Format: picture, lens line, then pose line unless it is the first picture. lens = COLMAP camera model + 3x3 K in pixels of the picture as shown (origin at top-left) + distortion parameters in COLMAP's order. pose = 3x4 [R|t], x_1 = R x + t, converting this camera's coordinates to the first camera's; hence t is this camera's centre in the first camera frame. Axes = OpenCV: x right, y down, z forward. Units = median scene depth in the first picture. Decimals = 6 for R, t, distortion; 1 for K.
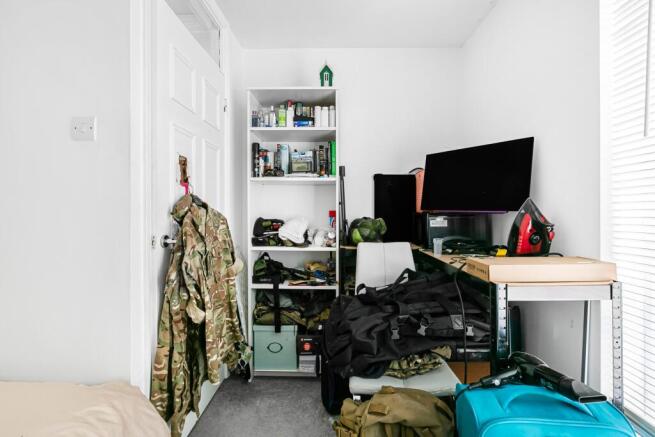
lens RADIAL K [[304.3, 0, 345.6], [0, 304.3, 219.2], [0, 0, 1]] dist [0.001153, 0.000826]
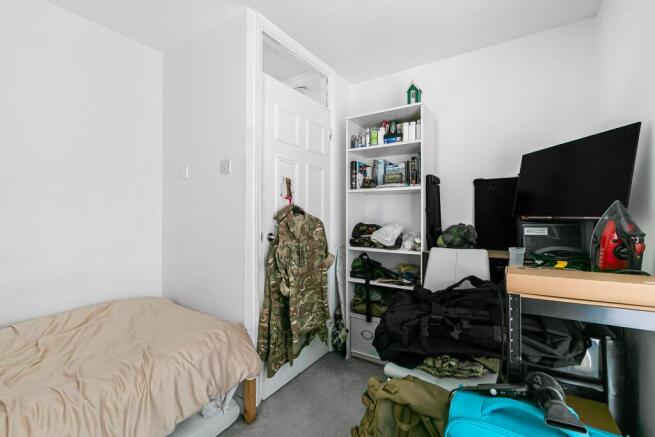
lens RADIAL K [[304.3, 0, 345.6], [0, 304.3, 219.2], [0, 0, 1]] dist [0.001153, 0.000826]
pose [[0.856271, 0.004653, -0.516505, 0.320140], [-0.017053, 0.999669, -0.019266, 0.004920], [0.516245, 0.025304, 0.856067, -0.051863]]
